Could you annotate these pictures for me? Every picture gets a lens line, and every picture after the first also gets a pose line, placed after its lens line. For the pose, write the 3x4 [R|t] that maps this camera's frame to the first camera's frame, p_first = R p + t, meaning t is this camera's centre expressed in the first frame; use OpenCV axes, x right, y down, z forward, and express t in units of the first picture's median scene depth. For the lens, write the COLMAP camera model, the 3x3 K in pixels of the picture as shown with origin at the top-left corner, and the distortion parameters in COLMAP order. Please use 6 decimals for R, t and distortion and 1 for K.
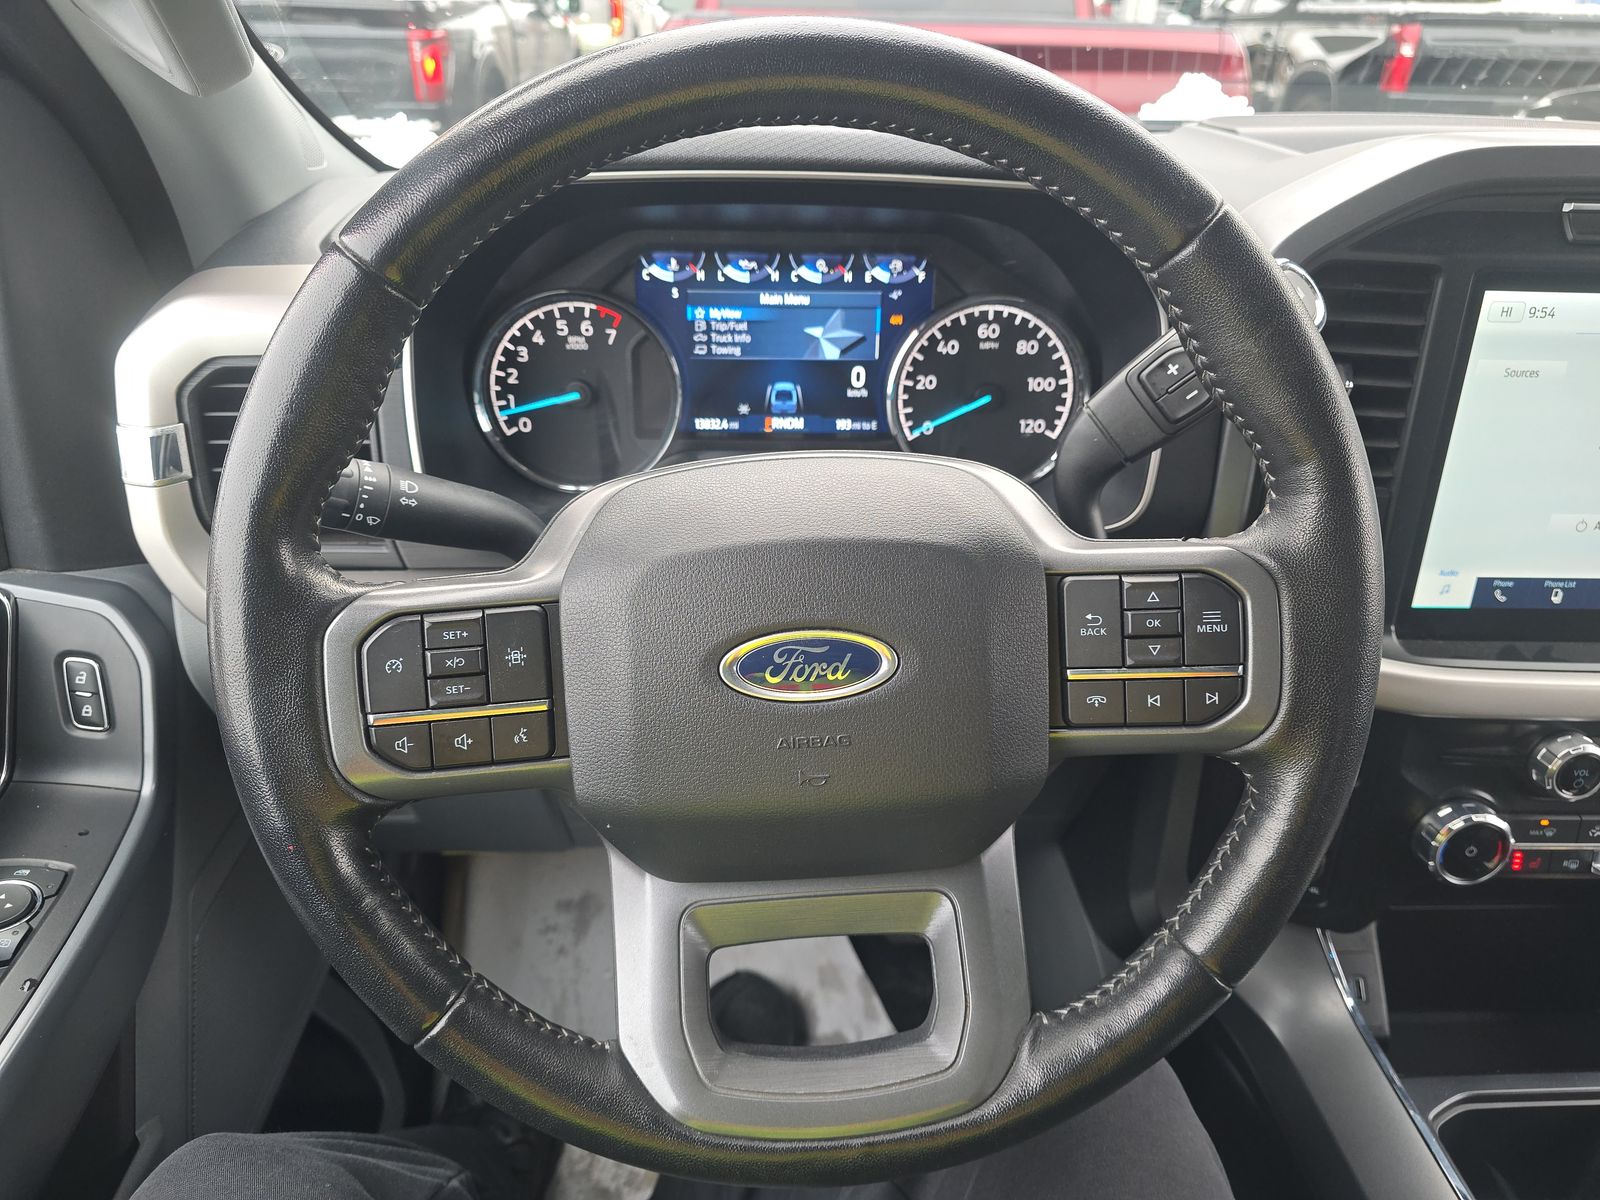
lens RADIAL K [[1089.7, 0, 797.6], [0, 1089.7, 584.9], [0, 0, 1]] dist [0.056522, -0.049598]
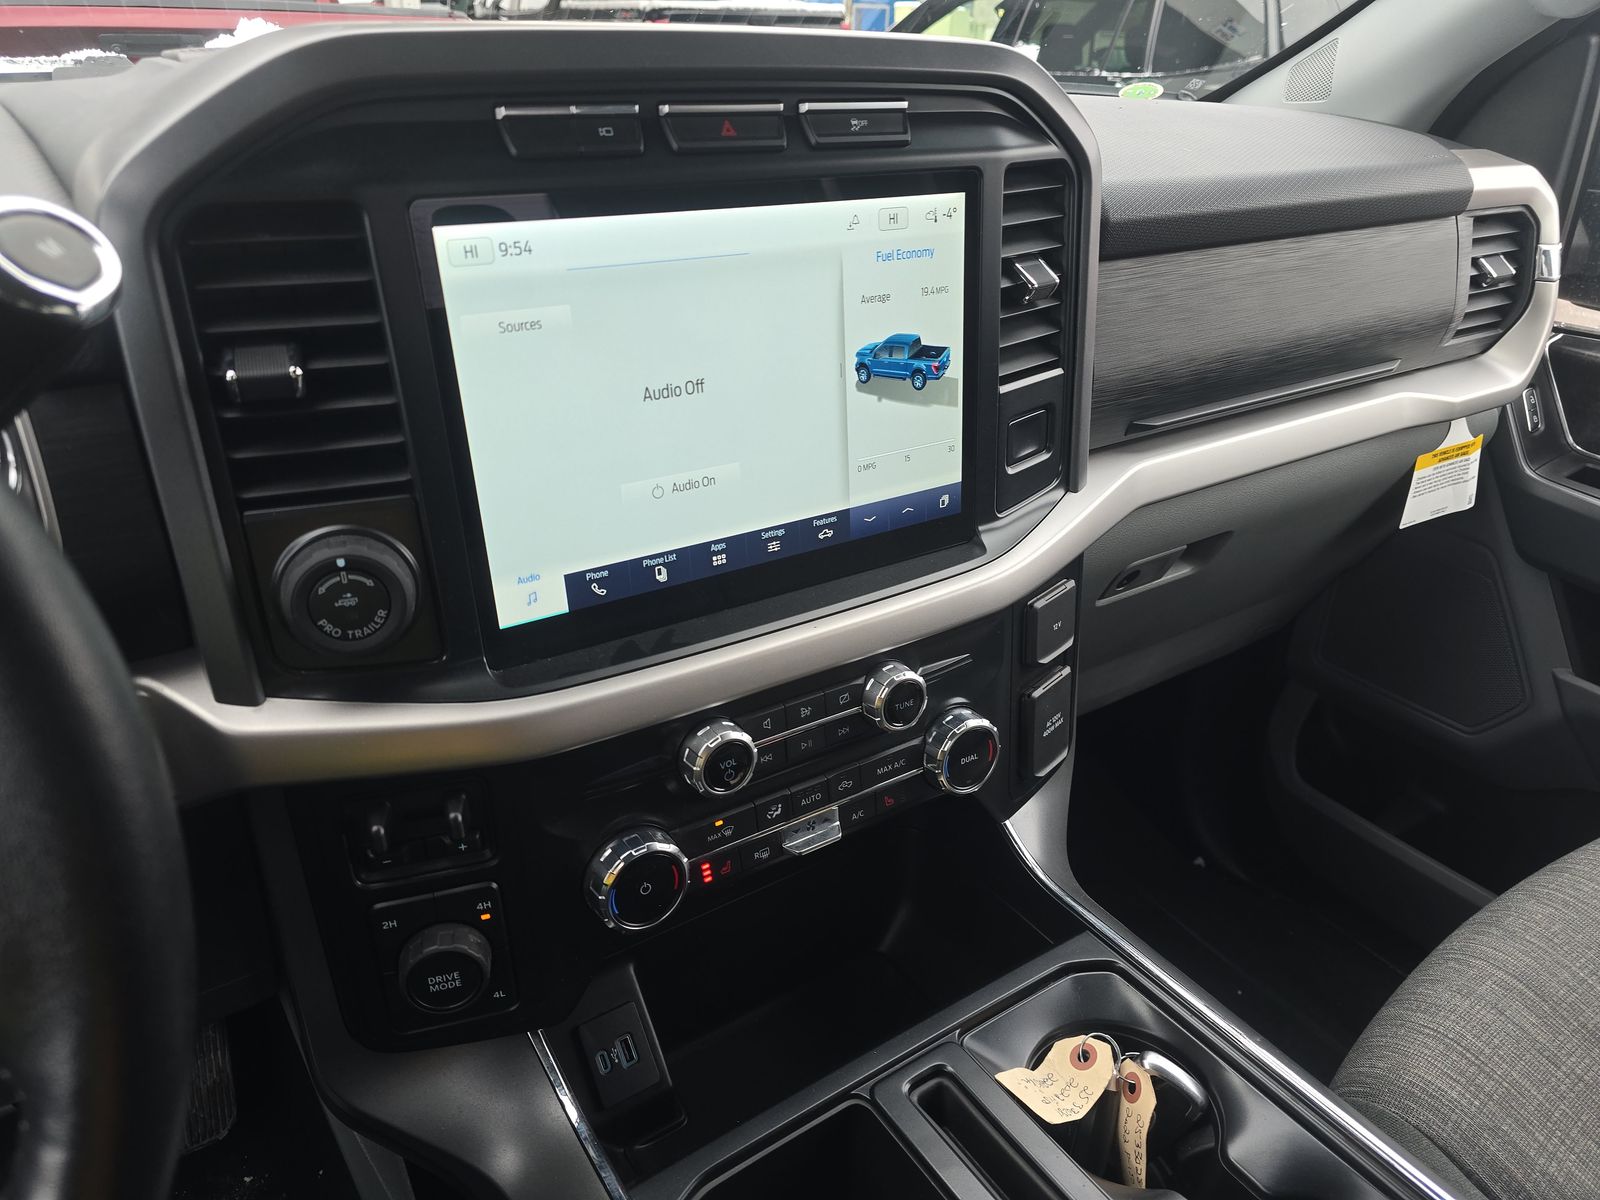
lens RADIAL K [[1089.7, 0, 808.2], [0, 1089.7, 597.9], [0, 0, 1]] dist [0.056522, -0.049598]
pose [[0.854302, -0.244395, 0.458736, 0.387538], [0.243149, 0.967950, 0.062867, 0.002527], [-0.459397, 0.057833, 0.886346, 0.186488]]
